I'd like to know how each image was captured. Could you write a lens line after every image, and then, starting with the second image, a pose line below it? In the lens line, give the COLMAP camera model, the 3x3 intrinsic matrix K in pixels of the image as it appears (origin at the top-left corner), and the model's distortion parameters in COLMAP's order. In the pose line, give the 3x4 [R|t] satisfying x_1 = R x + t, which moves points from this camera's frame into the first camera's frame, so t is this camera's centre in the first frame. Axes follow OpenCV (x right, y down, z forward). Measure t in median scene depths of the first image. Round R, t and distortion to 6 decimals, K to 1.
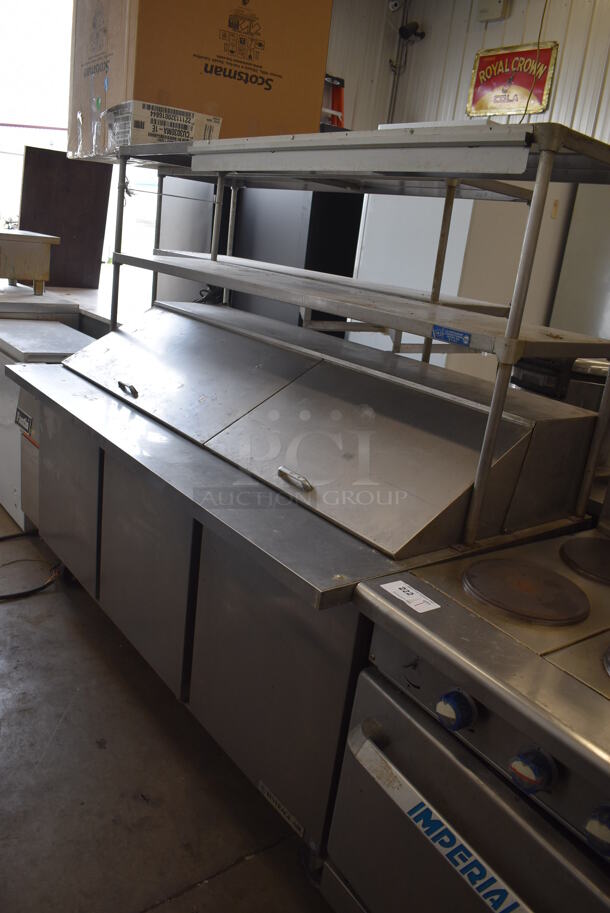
lens RADIAL K [[718.4, 0, 303.6], [0, 718.4, 460.0], [0, 0, 1]] dist [-0.098780, 0.018610]
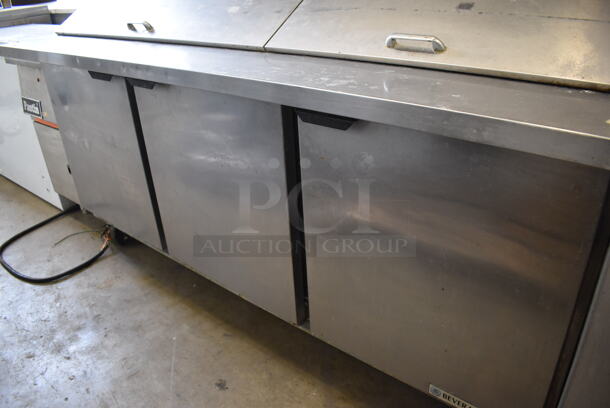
lens RADIAL K [[480.0, 0, 305.8], [0, 480.0, 202.3], [0, 0, 1]] dist [-0.098780, 0.018610]
pose [[0.958733, -0.258106, 0.119214, -0.150618], [0.230944, 0.951570, 0.202928, 0.036562], [-0.165817, -0.167022, 0.971910, 0.296962]]
